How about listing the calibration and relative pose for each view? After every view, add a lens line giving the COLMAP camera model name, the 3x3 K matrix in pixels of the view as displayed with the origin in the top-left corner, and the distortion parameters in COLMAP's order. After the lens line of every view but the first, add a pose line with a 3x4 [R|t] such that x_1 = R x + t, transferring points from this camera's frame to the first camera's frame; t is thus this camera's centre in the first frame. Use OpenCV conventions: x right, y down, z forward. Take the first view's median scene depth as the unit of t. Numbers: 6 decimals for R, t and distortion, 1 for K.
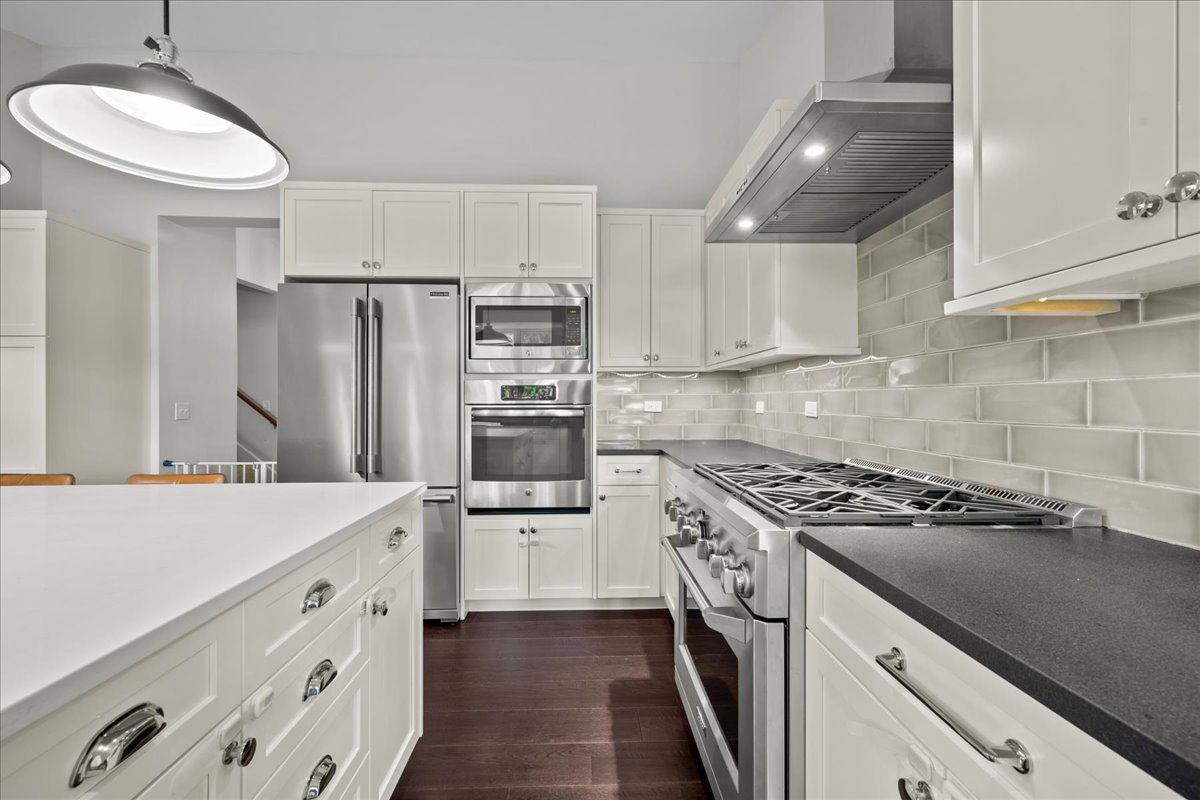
lens RADIAL K [[502.7, 0, 600.0], [0, 502.7, 400.0], [0, 0, 1]] dist [0.002326, 0.000202]
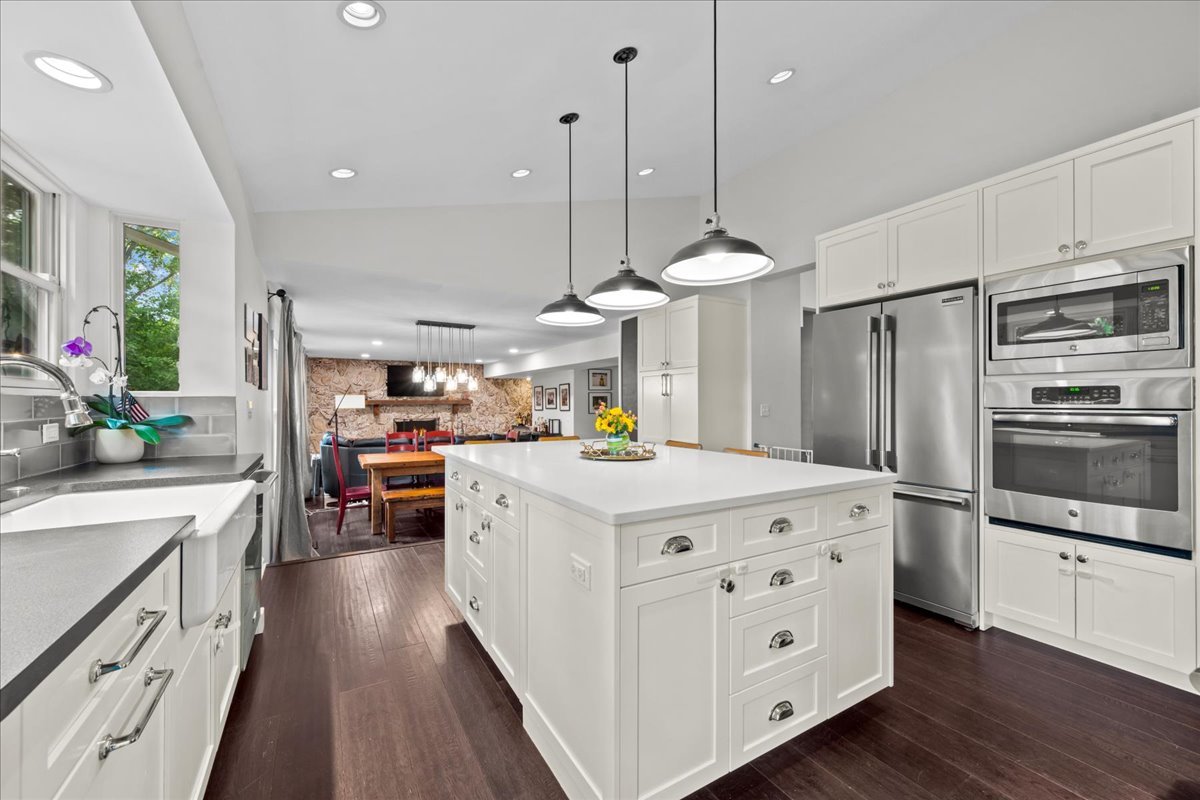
lens RADIAL K [[476.8, 0, 600.0], [0, 476.8, 400.0], [0, 0, 1]] dist [-0.000291, -0.000085]
pose [[0.475439, -0.001252, -0.879748, 0.186293], [-0.000553, 0.999998, -0.001721, -0.004502], [0.879748, 0.001305, 0.475438, -0.086057]]
